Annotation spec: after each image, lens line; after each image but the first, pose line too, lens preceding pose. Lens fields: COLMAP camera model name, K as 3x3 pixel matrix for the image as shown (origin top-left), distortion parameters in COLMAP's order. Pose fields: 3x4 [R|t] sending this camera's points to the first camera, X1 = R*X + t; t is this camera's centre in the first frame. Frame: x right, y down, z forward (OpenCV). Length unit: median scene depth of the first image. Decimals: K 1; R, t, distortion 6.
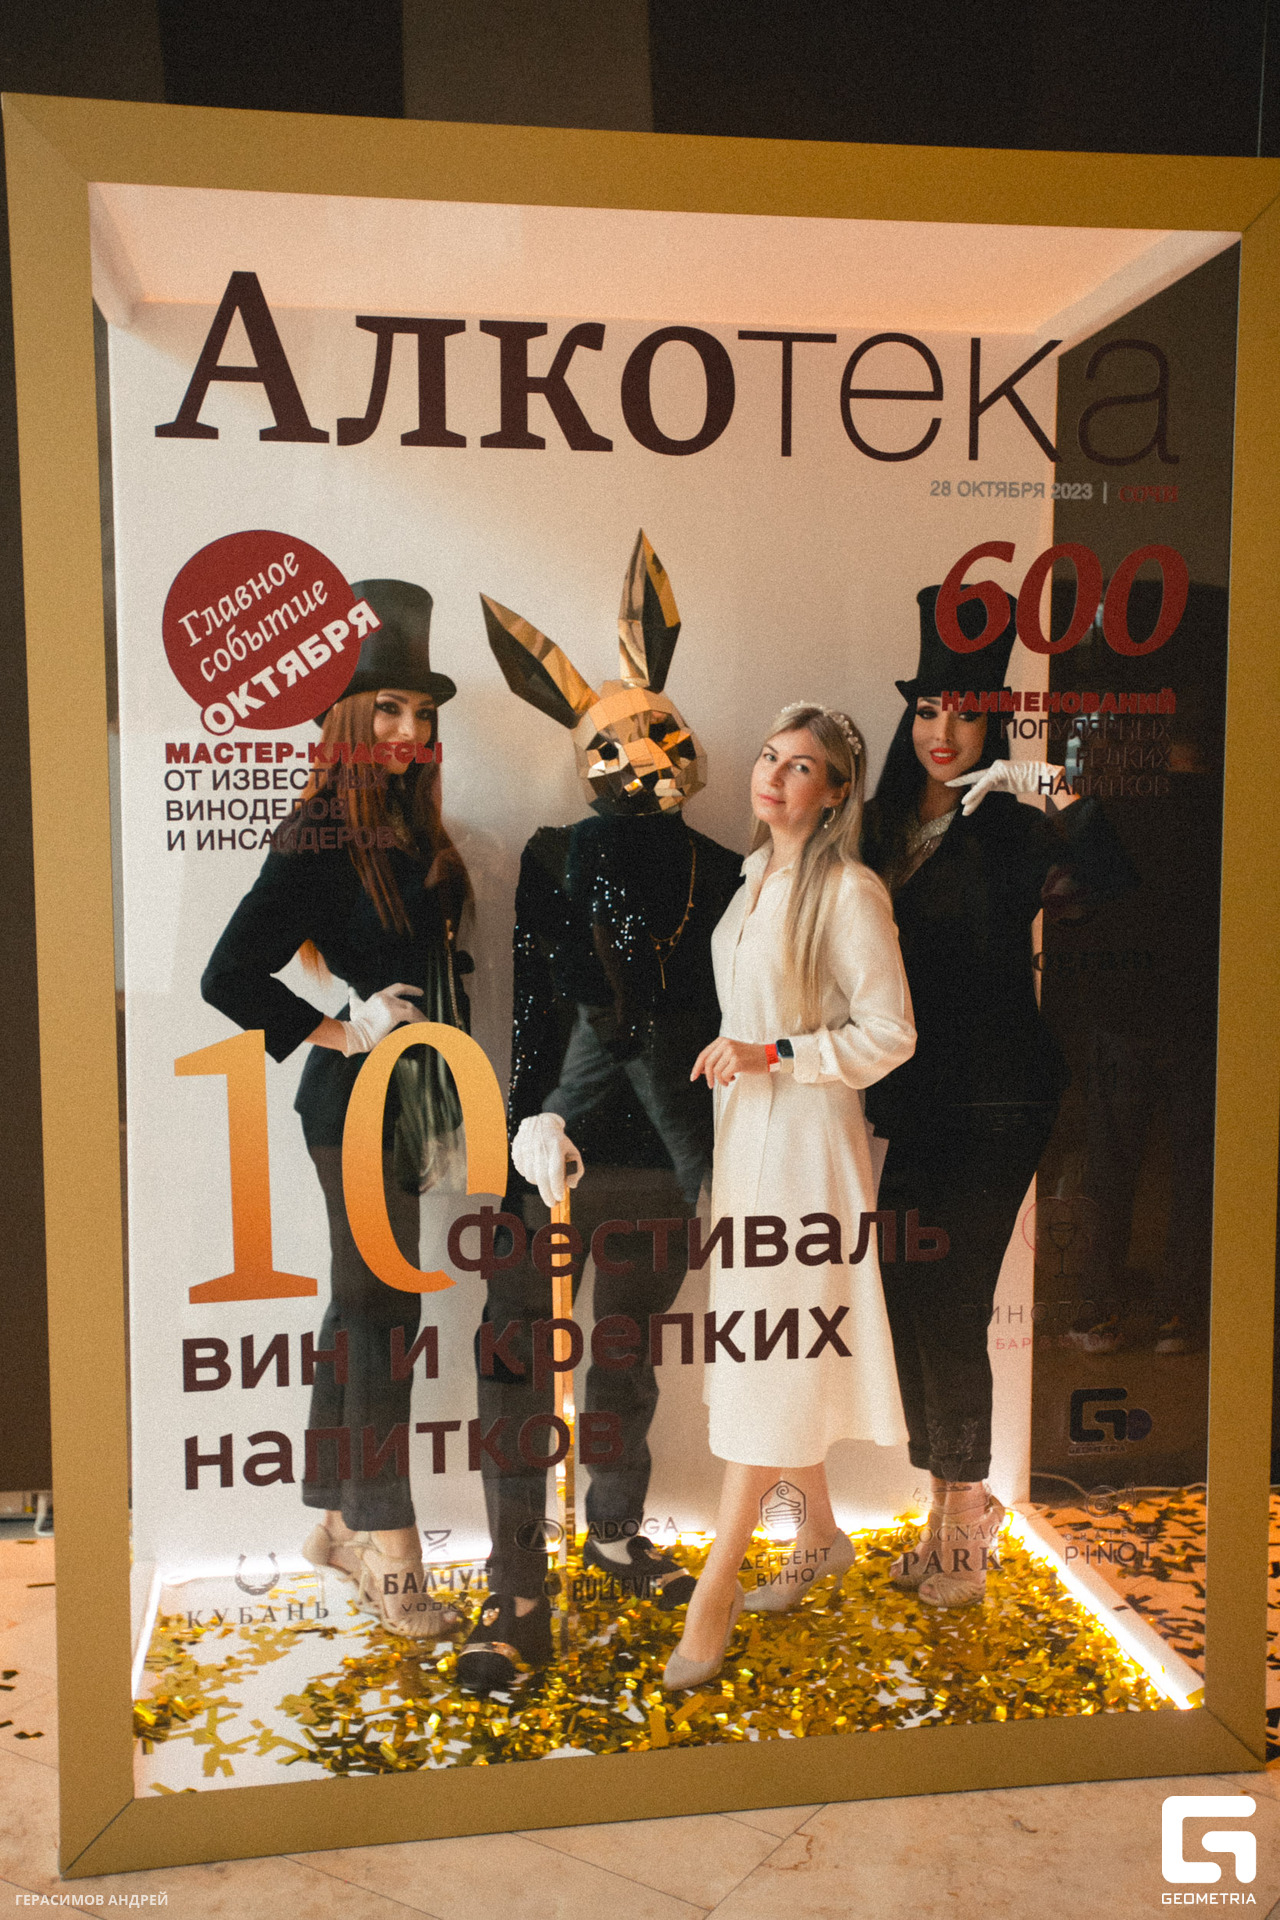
lens RADIAL K [[1948.9, 0, 640.8], [0, 1948.9, 967.1], [0, 0, 1]] dist [0.004768, 0.143392]
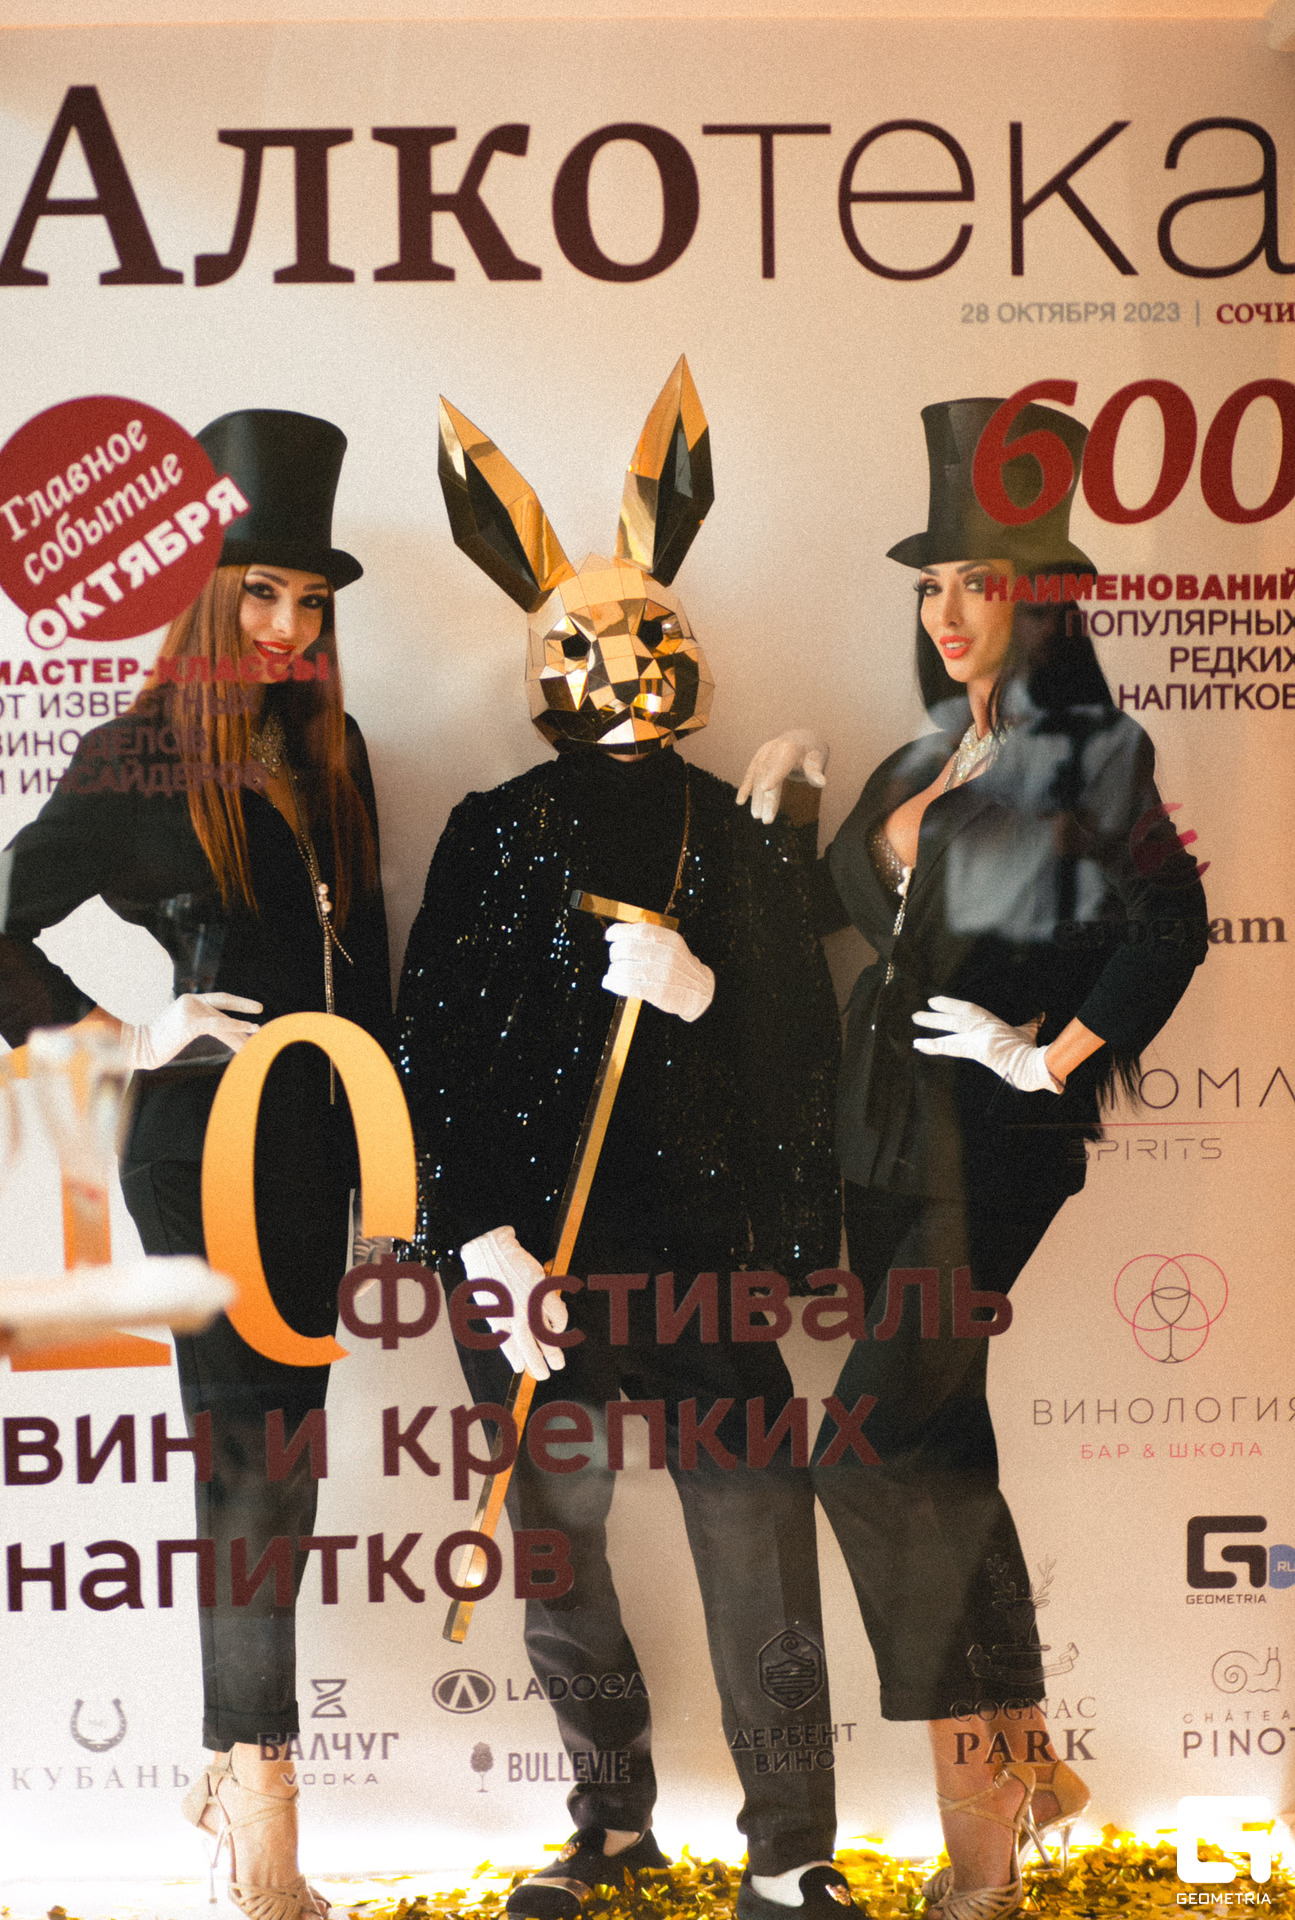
lens RADIAL K [[5464.3, 0, 717.8], [0, 5464.3, 962.9], [0, 0, 1]] dist [-0.077590, -1.483955]
pose [[0.994719, -0.008478, -0.102280, 0.279246], [0.004096, 0.999067, -0.042984, 0.104285], [0.102549, 0.042338, 0.993826, -1.165315]]
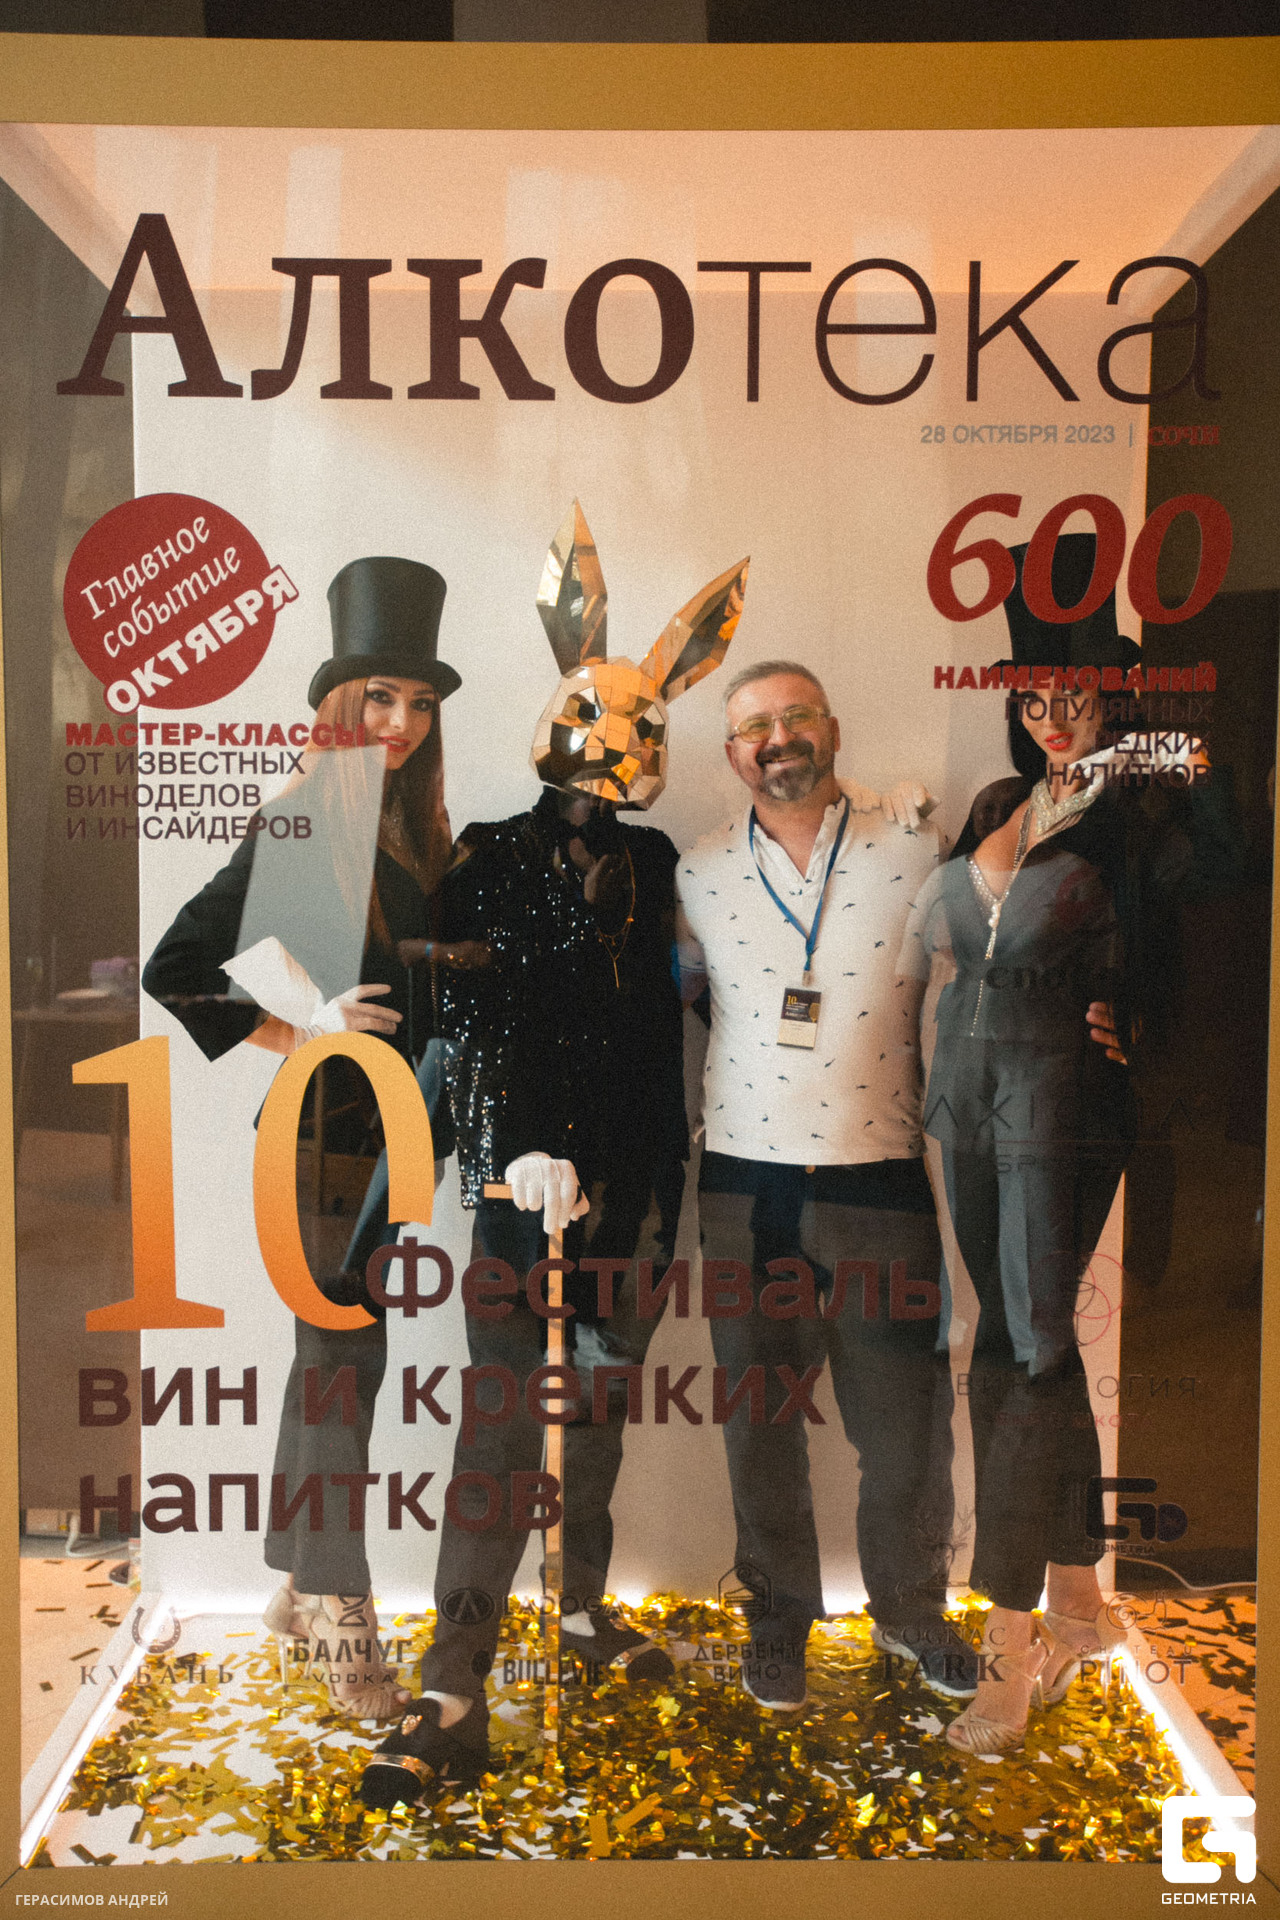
lens RADIAL K [[1868.5, 0, 640.0], [0, 1868.5, 960.0], [0, 0, 1]] dist [-0.001087, 0.128607]
pose [[0.987854, 0.016293, -0.154529, 0.162613], [-0.019709, 0.999594, -0.020598, 0.010436], [0.154131, 0.023393, 0.987773, 0.162273]]
